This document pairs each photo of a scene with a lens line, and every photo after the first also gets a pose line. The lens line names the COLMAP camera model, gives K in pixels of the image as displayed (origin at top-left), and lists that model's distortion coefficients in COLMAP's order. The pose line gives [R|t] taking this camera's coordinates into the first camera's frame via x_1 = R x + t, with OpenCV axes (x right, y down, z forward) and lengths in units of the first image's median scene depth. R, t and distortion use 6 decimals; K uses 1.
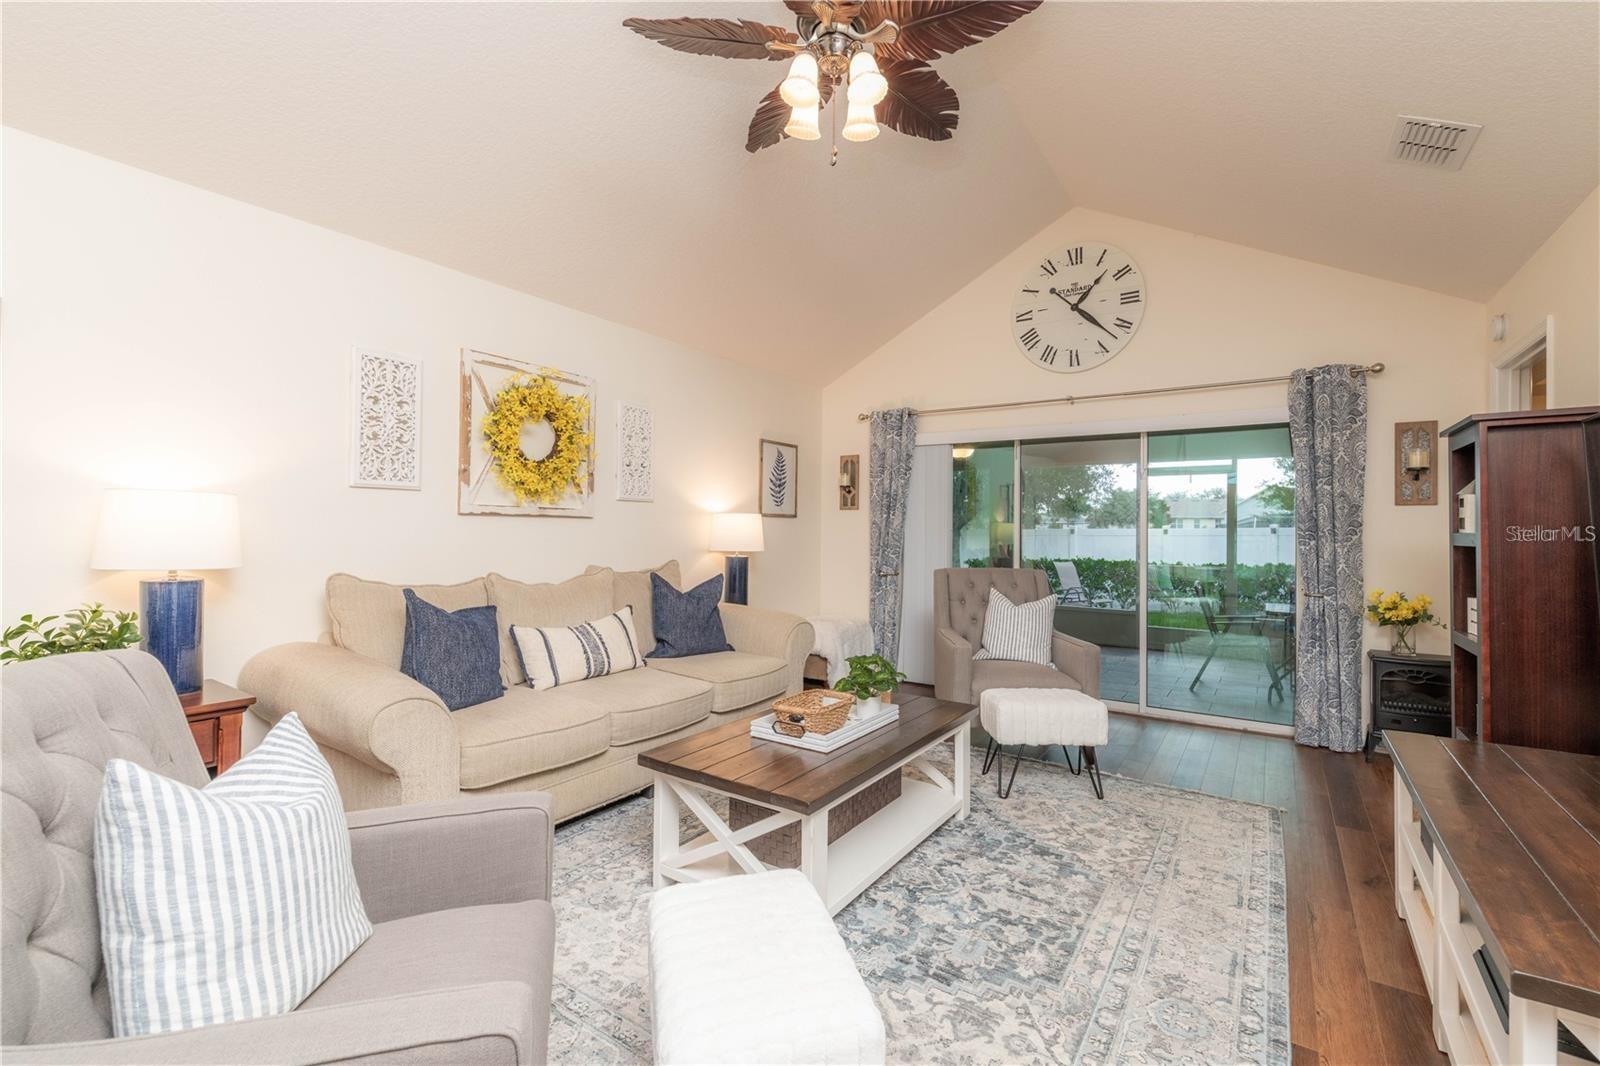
lens RADIAL K [[702.5, 0, 821.3], [0, 702.5, 525.9], [0, 0, 1]] dist [0.002730, 0.000286]
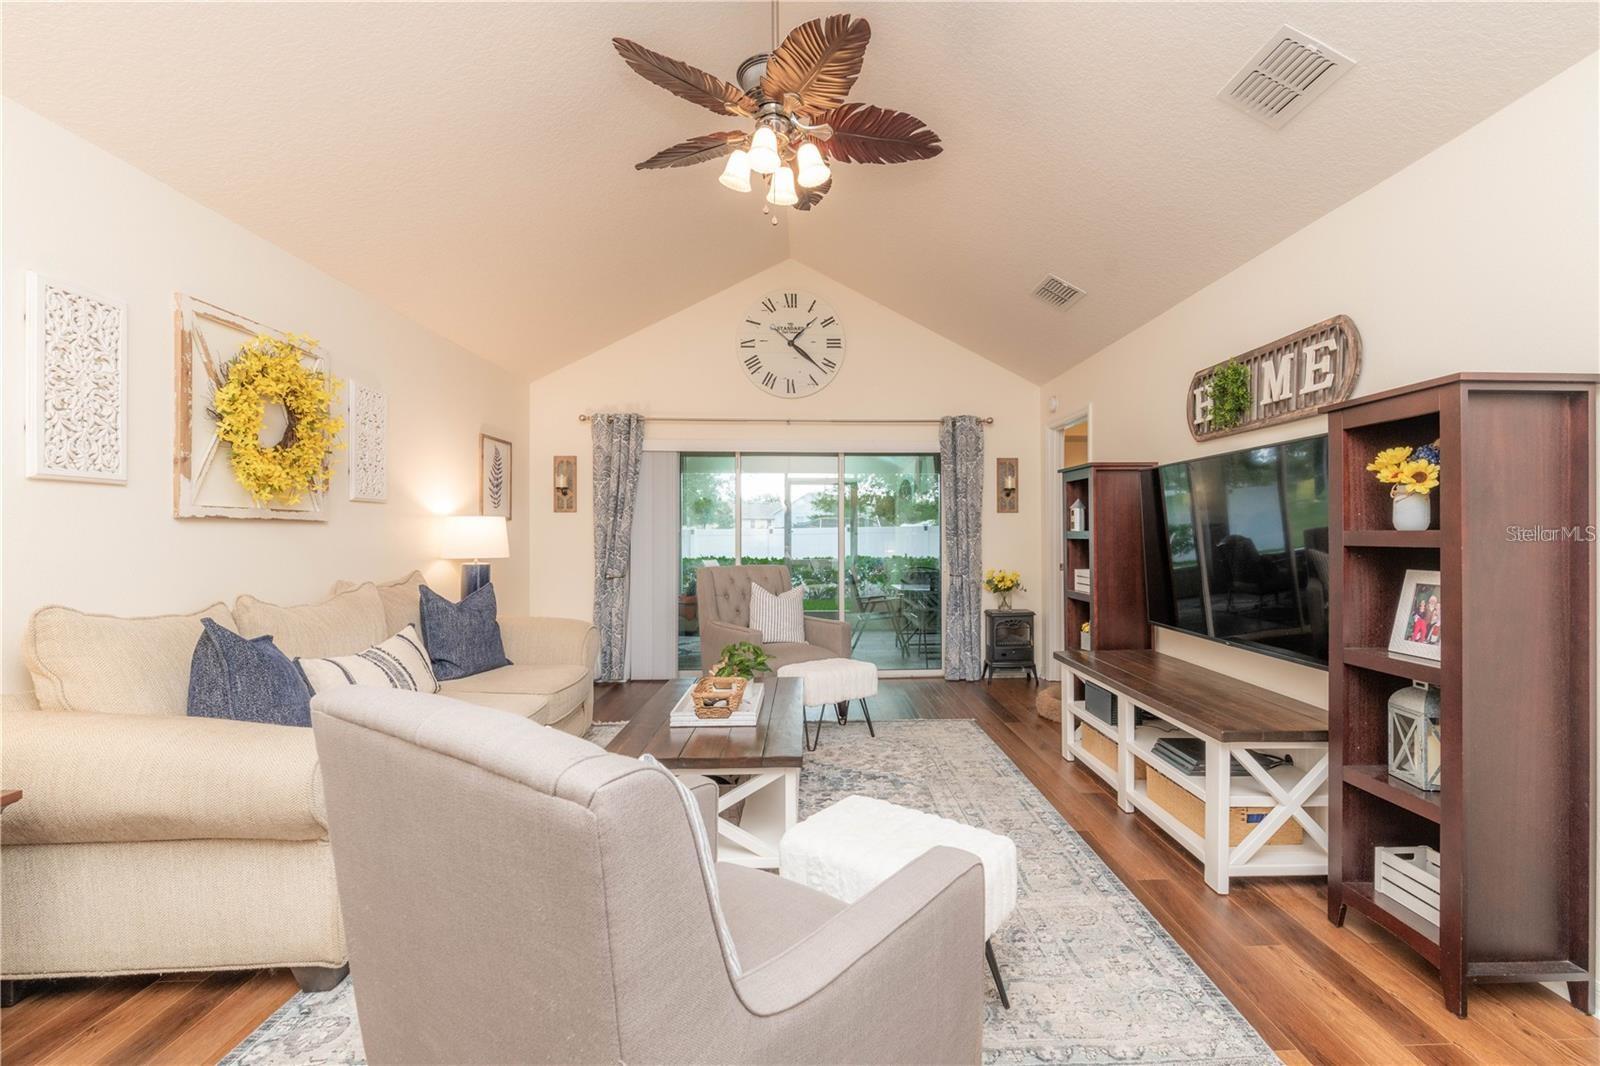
lens RADIAL K [[702.5, 0, 853.7], [0, 702.5, 532.2], [0, 0, 1]] dist [0.002730, 0.000286]
pose [[0.798535, -0.010885, 0.601849, -0.392867], [0.006250, 0.999933, 0.009793, -0.004670], [-0.601915, -0.004058, 0.798549, -0.017736]]
